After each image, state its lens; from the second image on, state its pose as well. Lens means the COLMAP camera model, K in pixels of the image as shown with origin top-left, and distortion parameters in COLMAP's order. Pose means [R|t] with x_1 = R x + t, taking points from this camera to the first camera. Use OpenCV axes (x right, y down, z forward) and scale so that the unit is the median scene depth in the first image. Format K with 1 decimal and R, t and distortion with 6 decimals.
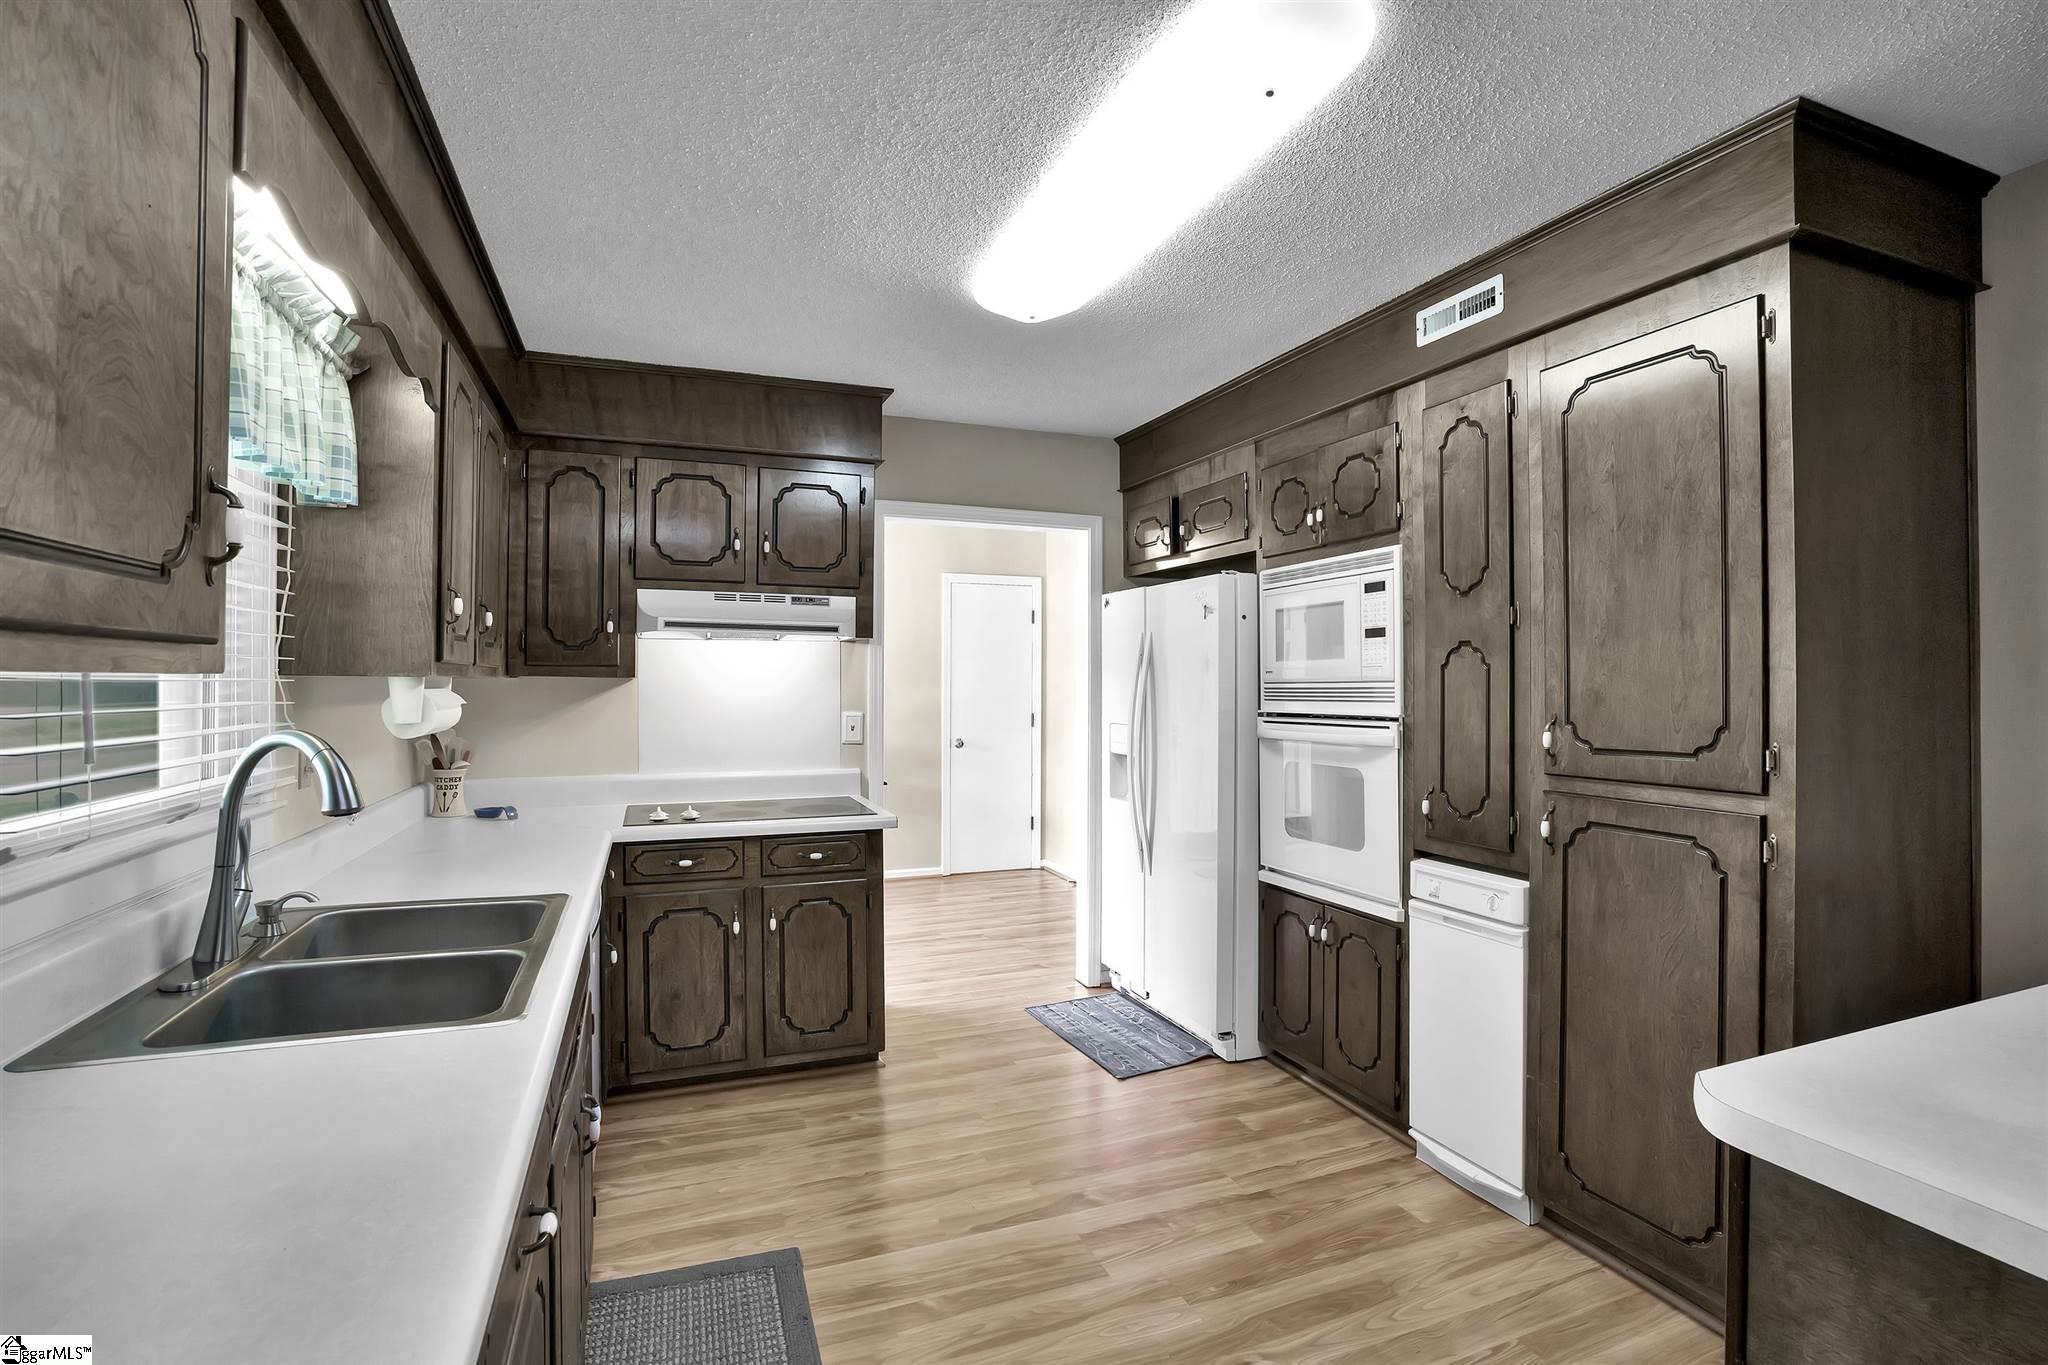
lens RADIAL K [[939.2, 0, 1017.1], [0, 939.2, 679.5], [0, 0, 1]] dist [-0.028095, 0.004666]
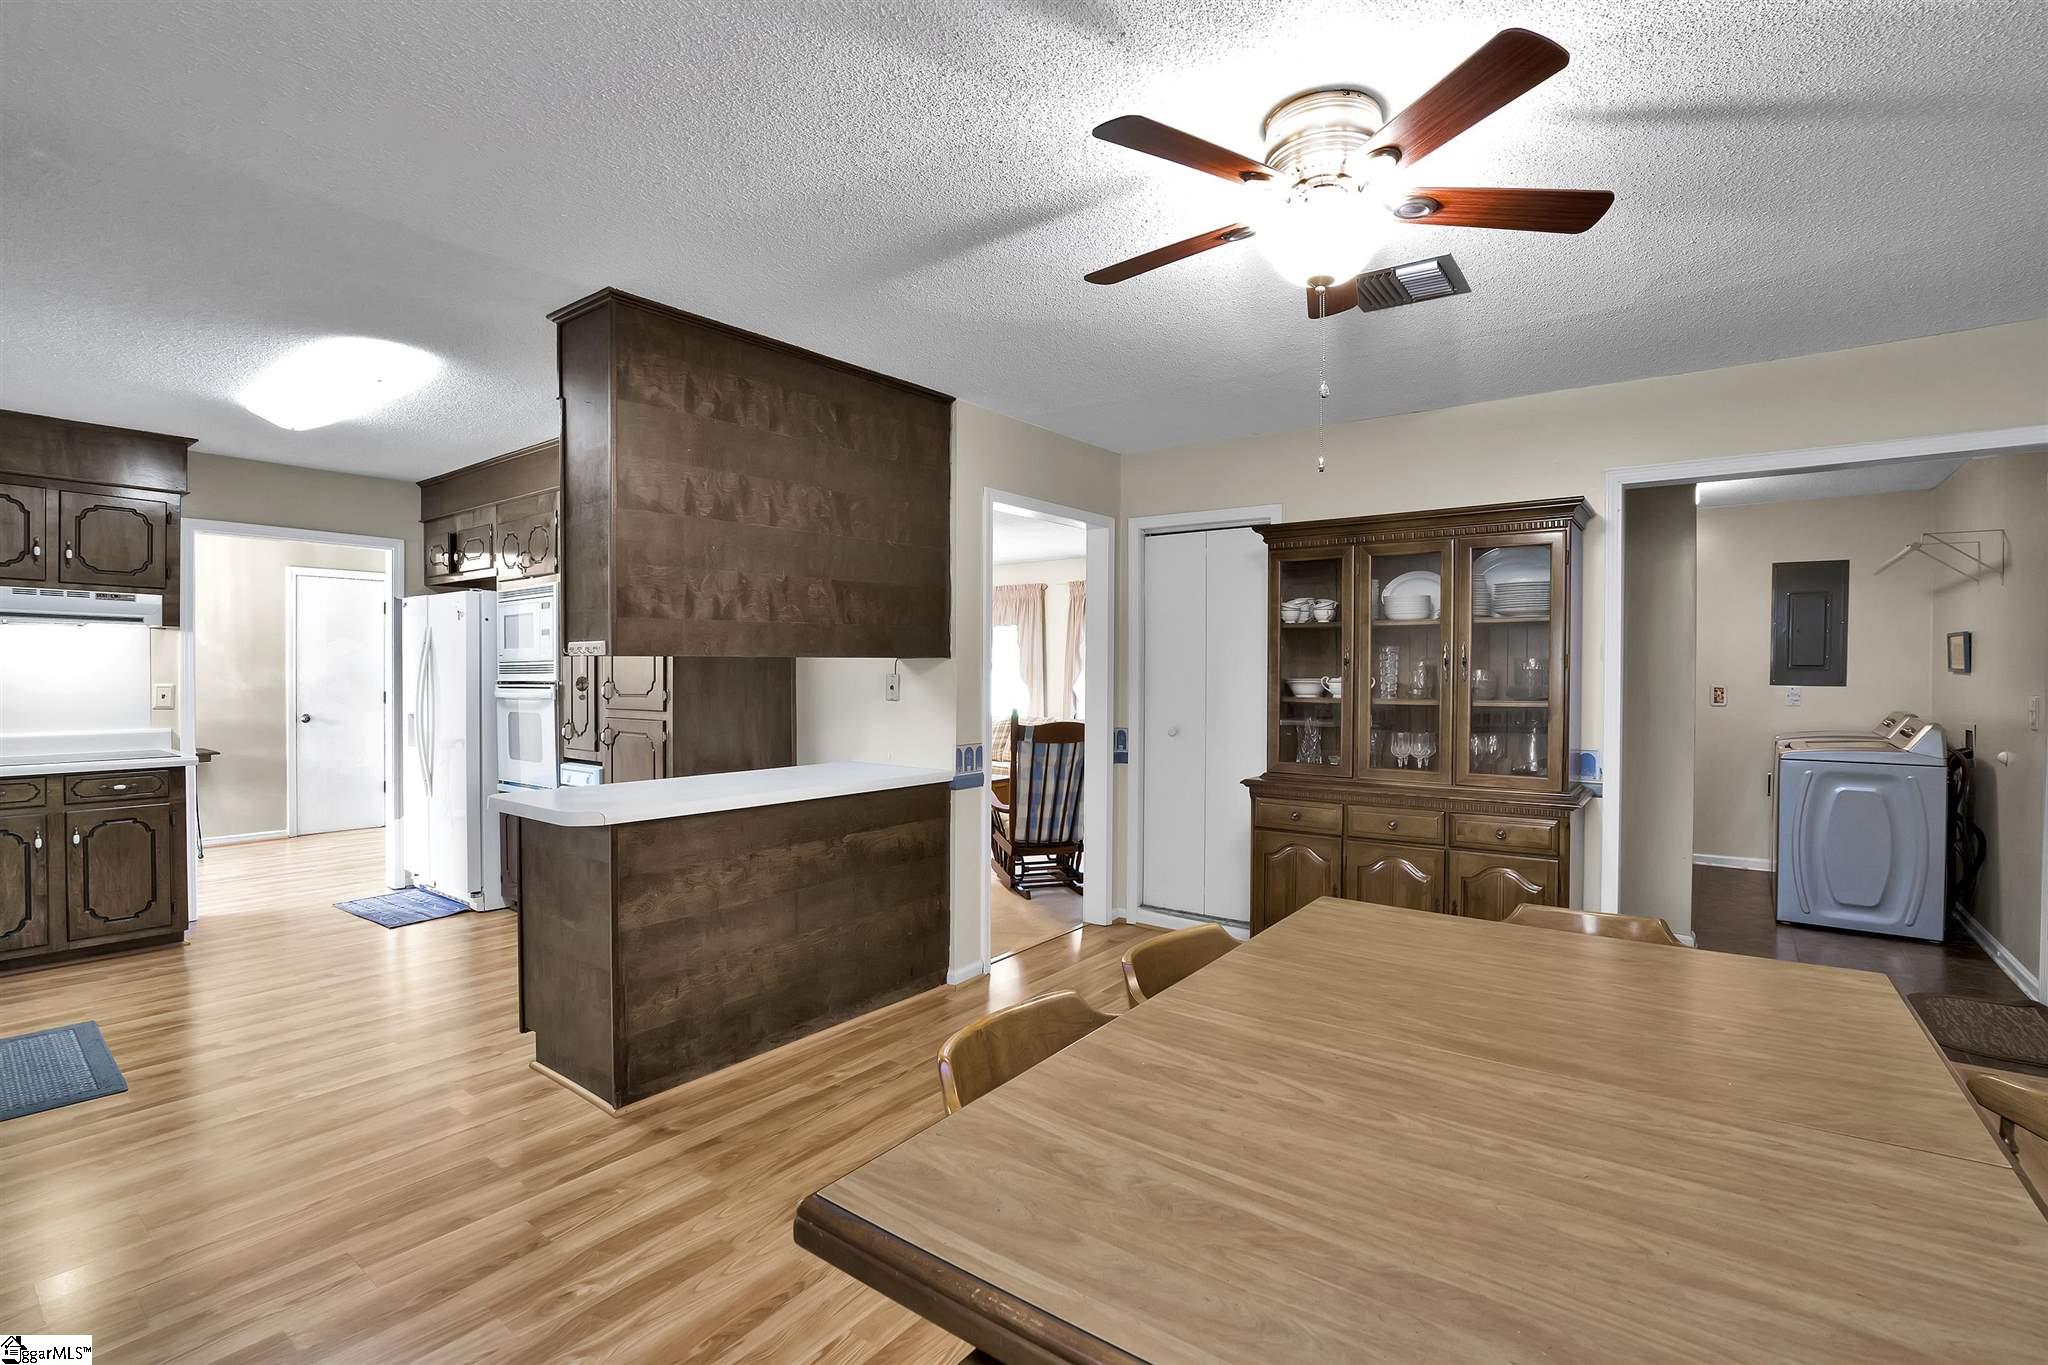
lens RADIAL K [[939.2, 0, 1027.1], [0, 939.2, 681.8], [0, 0, 1]] dist [-0.028095, 0.004666]
pose [[0.861891, -0.004517, 0.507074, 0.222138], [-0.003191, 0.999892, 0.014331, 0.010221], [-0.507084, -0.013970, 0.861784, -0.728671]]
